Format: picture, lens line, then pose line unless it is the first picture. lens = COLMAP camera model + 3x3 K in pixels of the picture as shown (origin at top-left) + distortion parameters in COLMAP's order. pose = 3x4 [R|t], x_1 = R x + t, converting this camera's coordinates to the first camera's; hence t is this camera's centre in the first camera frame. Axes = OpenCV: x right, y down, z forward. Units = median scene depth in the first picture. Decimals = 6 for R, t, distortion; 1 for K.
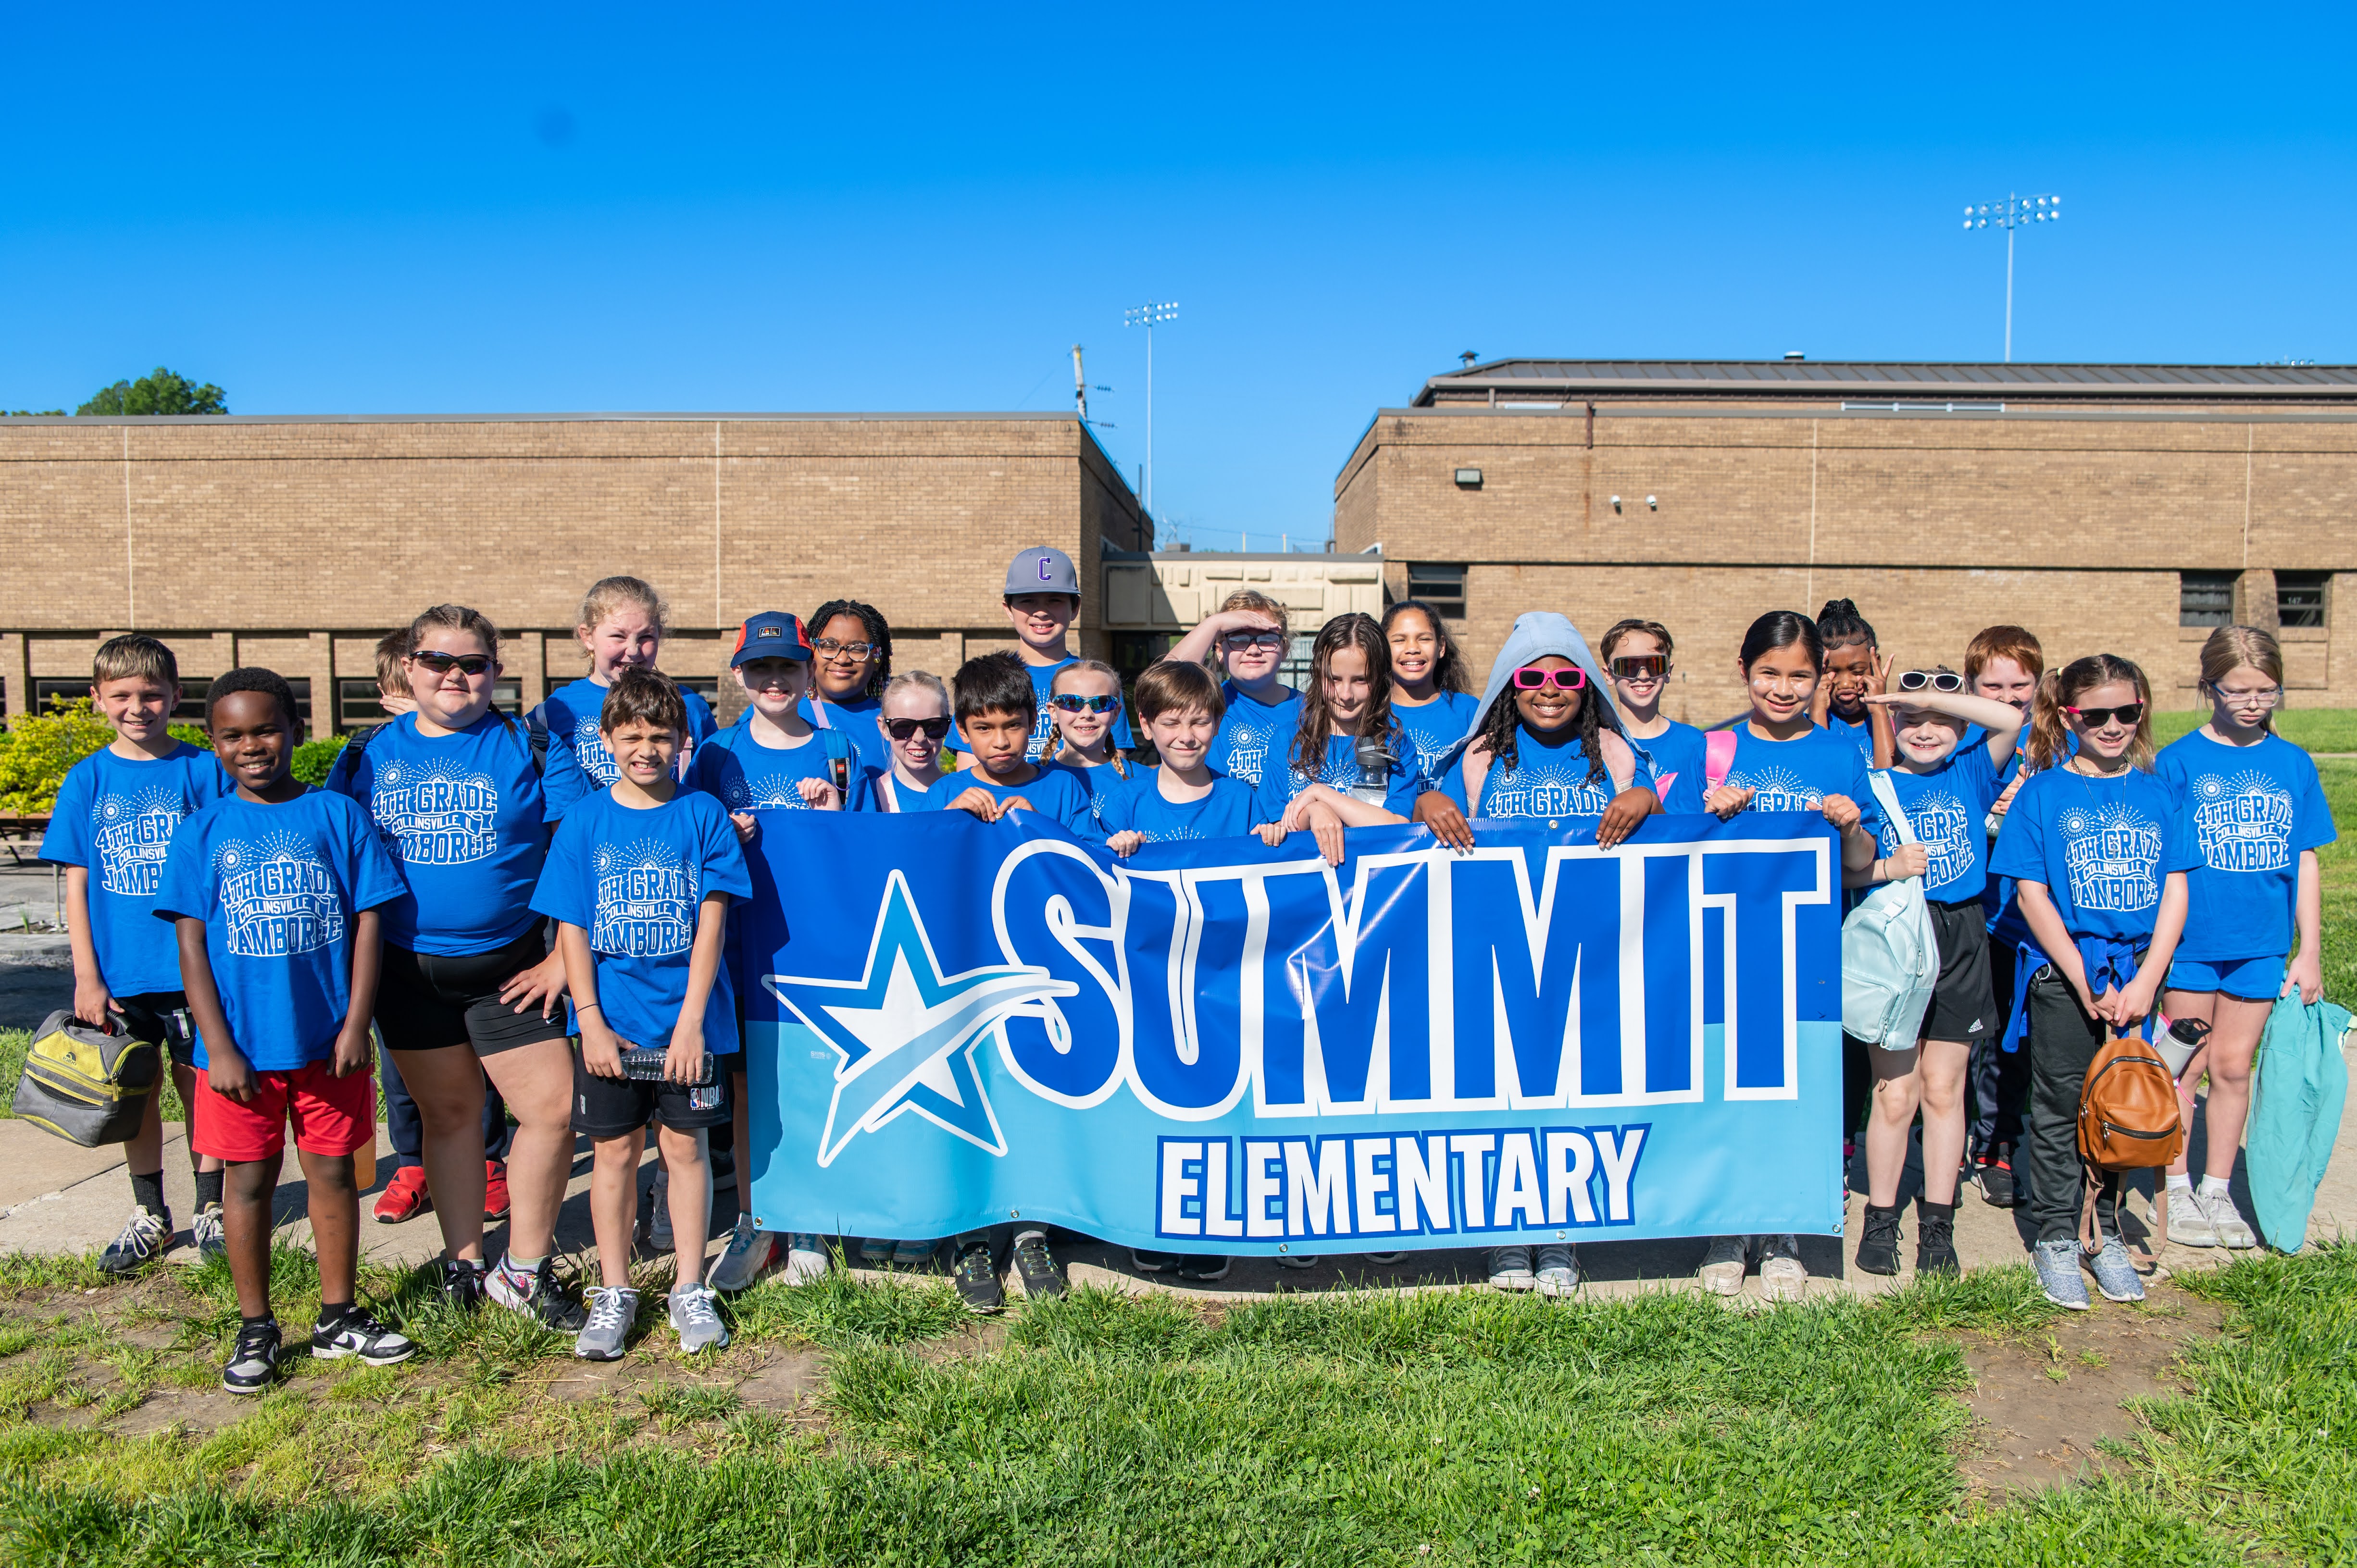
lens RADIAL K [[1966.2, 0, 1178.5], [0, 1966.2, 784.0], [0, 0, 1]] dist [-0.098739, 0.113510]
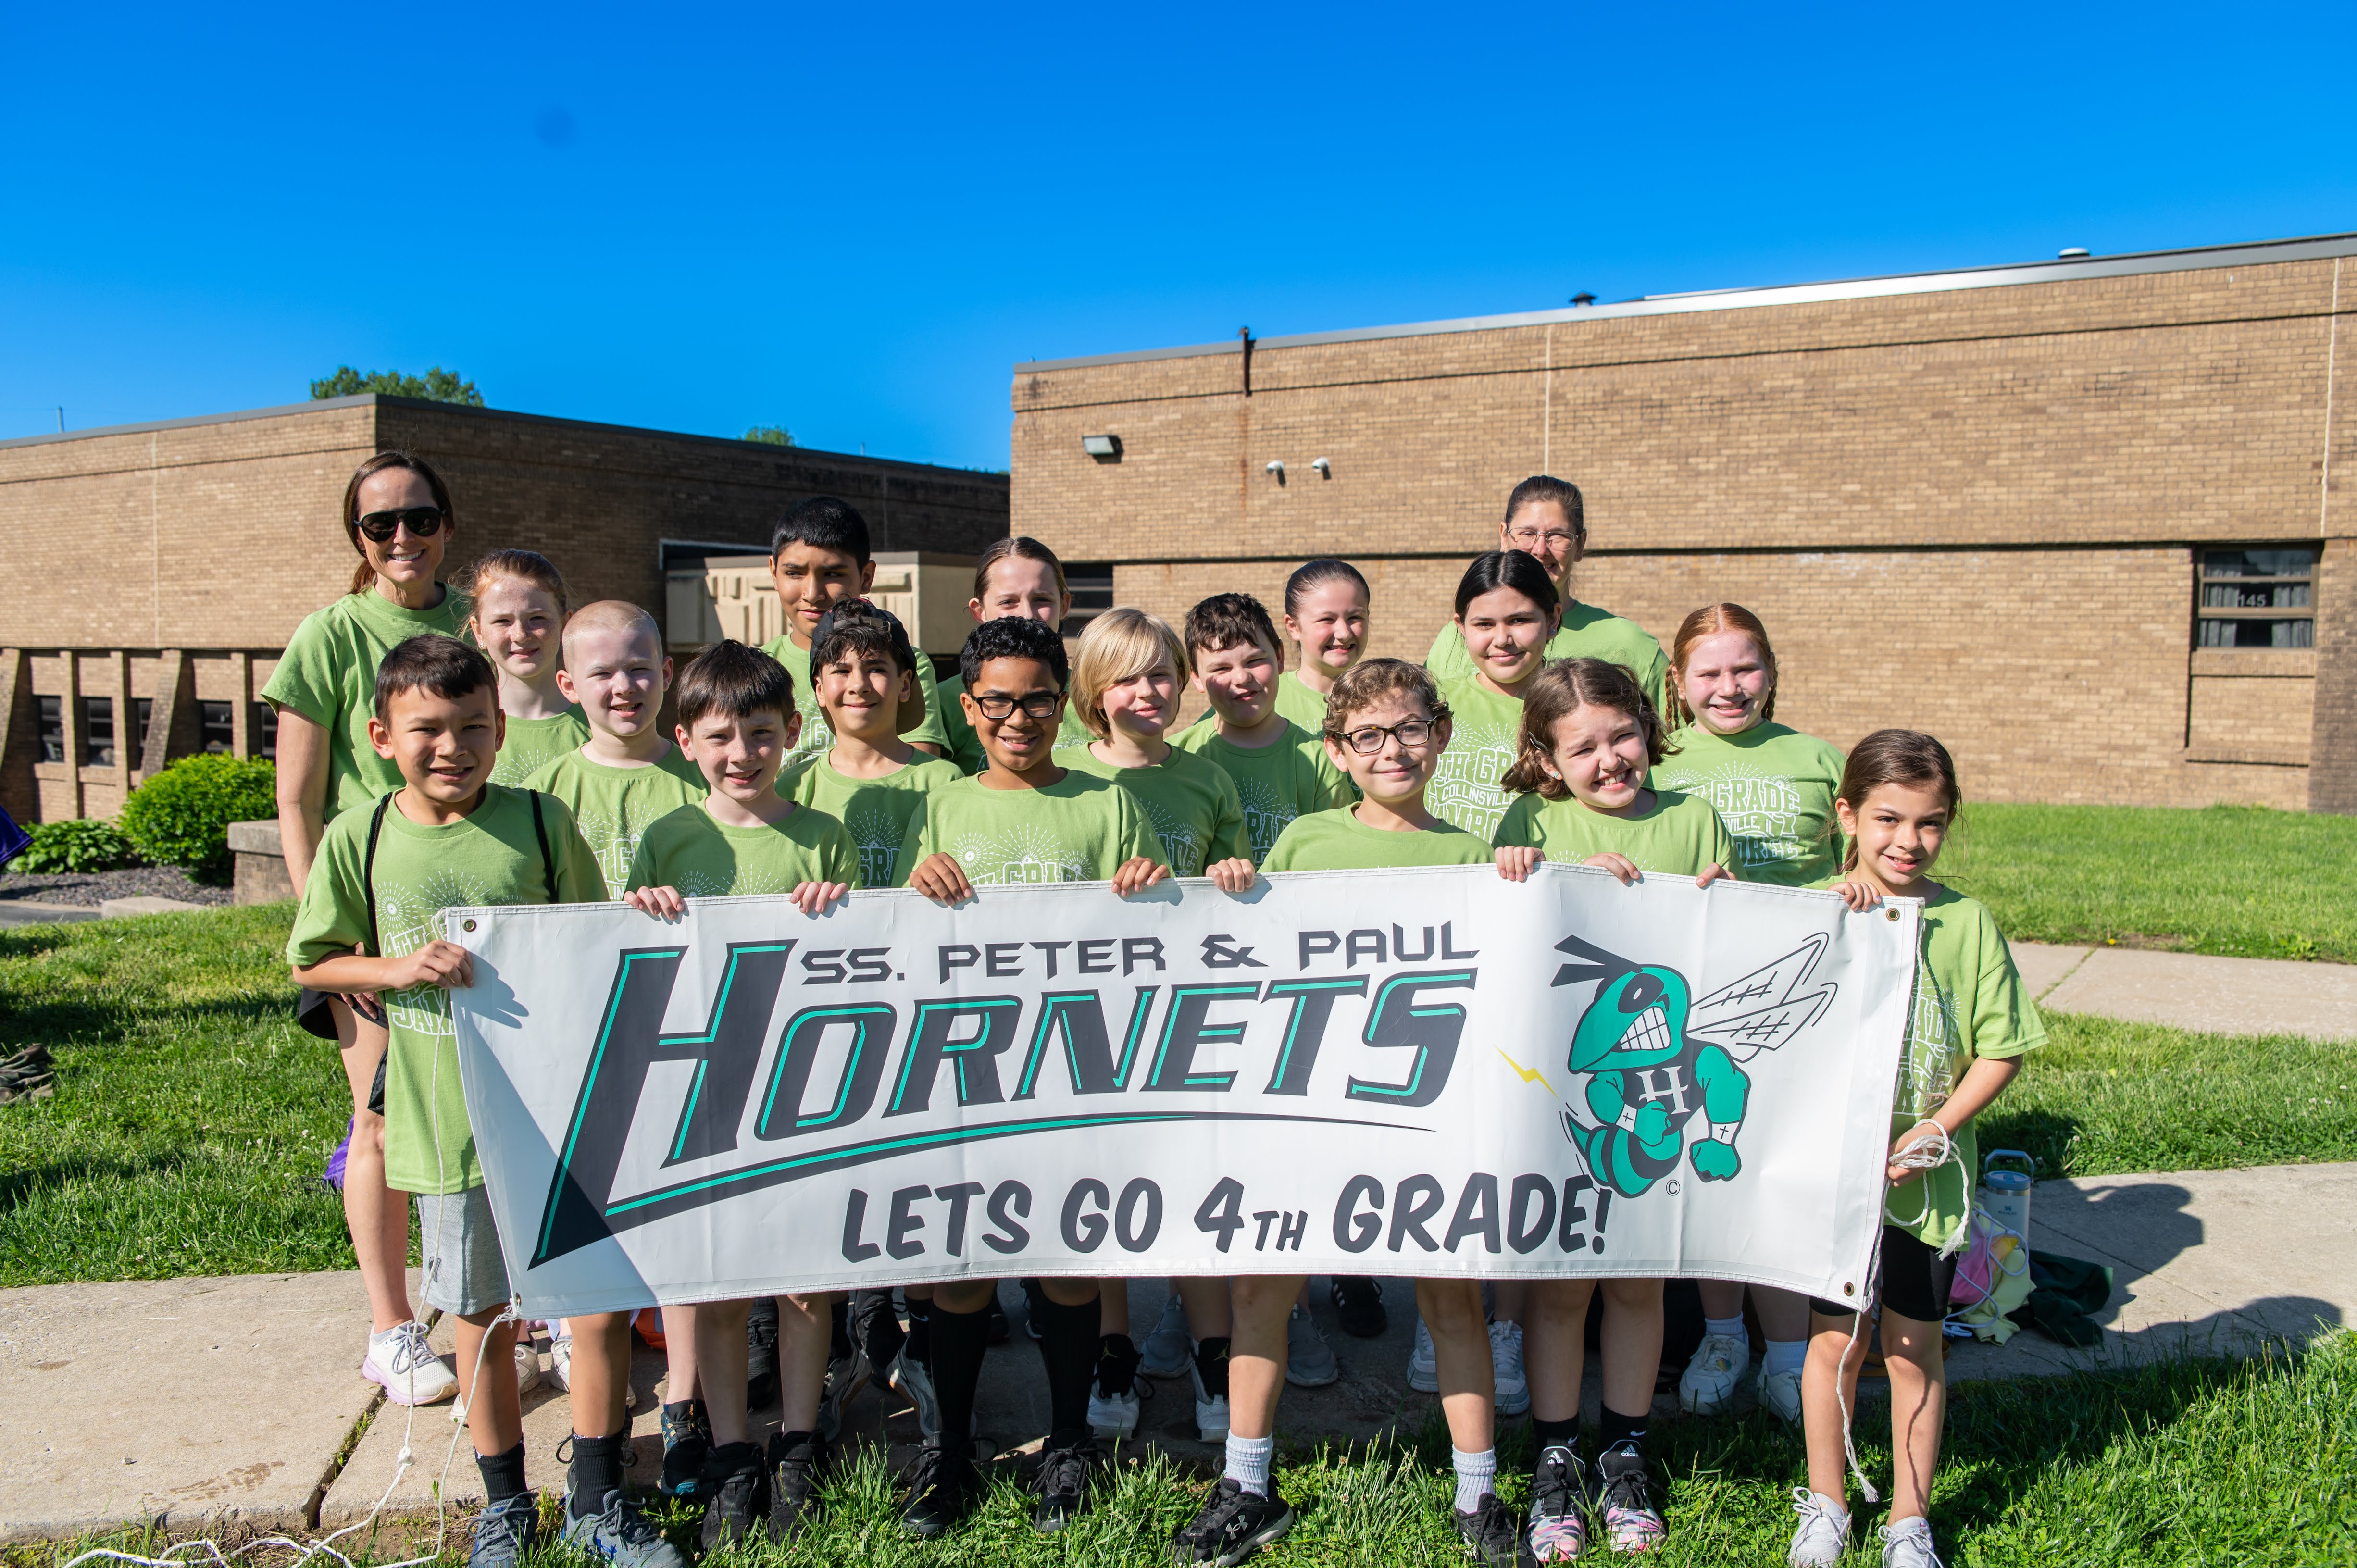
lens RADIAL K [[1867.5, 0, 1178.5], [0, 1867.5, 784.0], [0, 0, 1]] dist [-0.101719, 0.098458]
pose [[0.851265, 0.040313, -0.523185, 0.548122], [-0.046410, 0.998921, 0.001458, -0.031508], [0.522679, 0.023040, 0.852218, 0.417910]]
